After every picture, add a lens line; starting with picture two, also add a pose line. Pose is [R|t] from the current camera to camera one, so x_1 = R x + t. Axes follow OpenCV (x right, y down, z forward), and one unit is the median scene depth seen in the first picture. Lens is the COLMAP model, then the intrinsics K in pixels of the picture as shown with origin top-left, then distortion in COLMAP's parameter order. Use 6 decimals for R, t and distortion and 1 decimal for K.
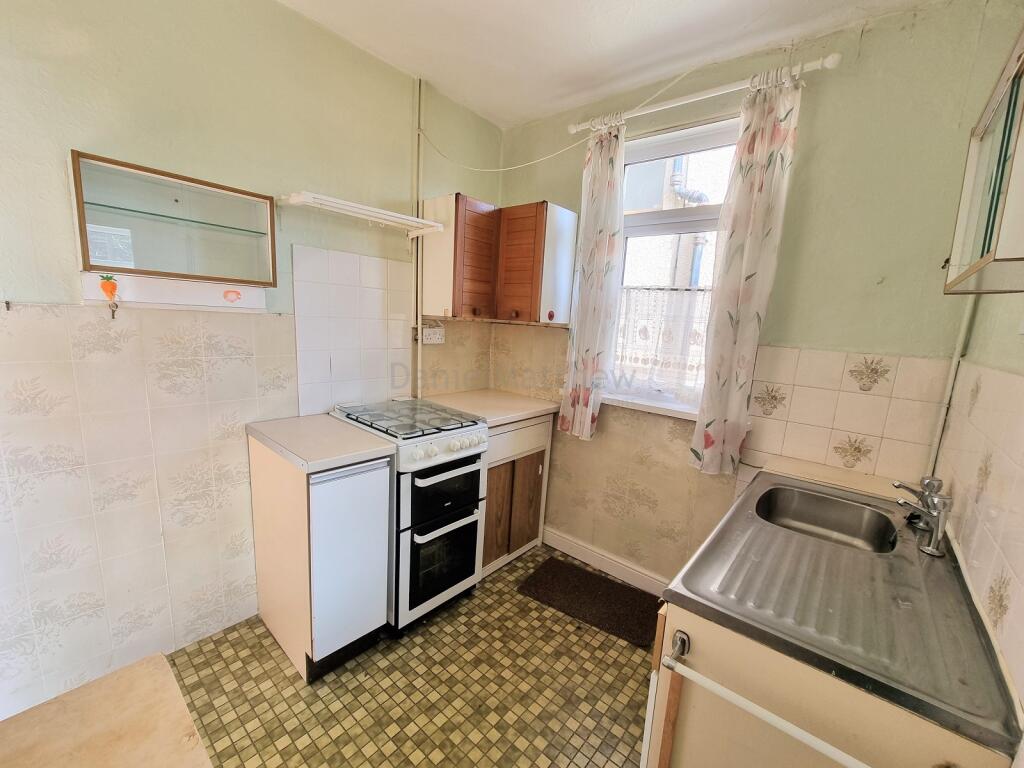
lens RADIAL K [[422.5, 0, 508.4], [0, 422.5, 389.1], [0, 0, 1]] dist [0.000925, 0.000018]
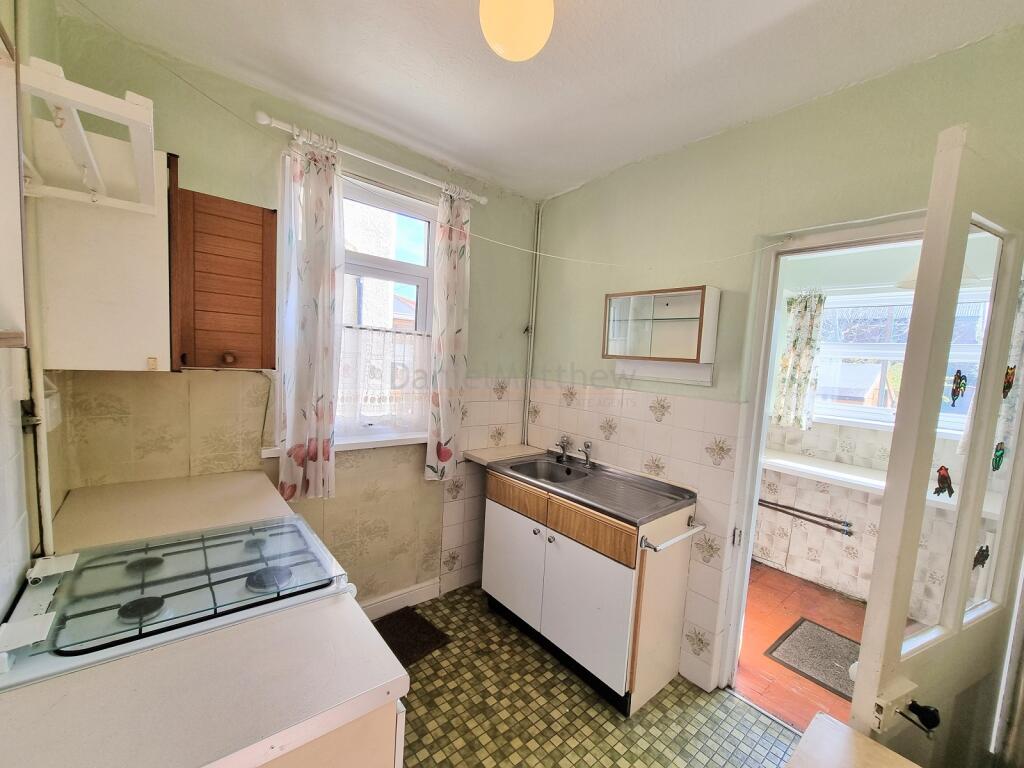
lens RADIAL K [[421.3, 0, 517.8], [0, 421.3, 395.5], [0, 0, 1]] dist [-0.002087, -0.000143]
pose [[0.163001, -0.134374, 0.977433, -0.578906], [0.122604, 0.985762, 0.115074, -0.141756], [-0.978979, 0.101080, 0.177155, 0.444807]]
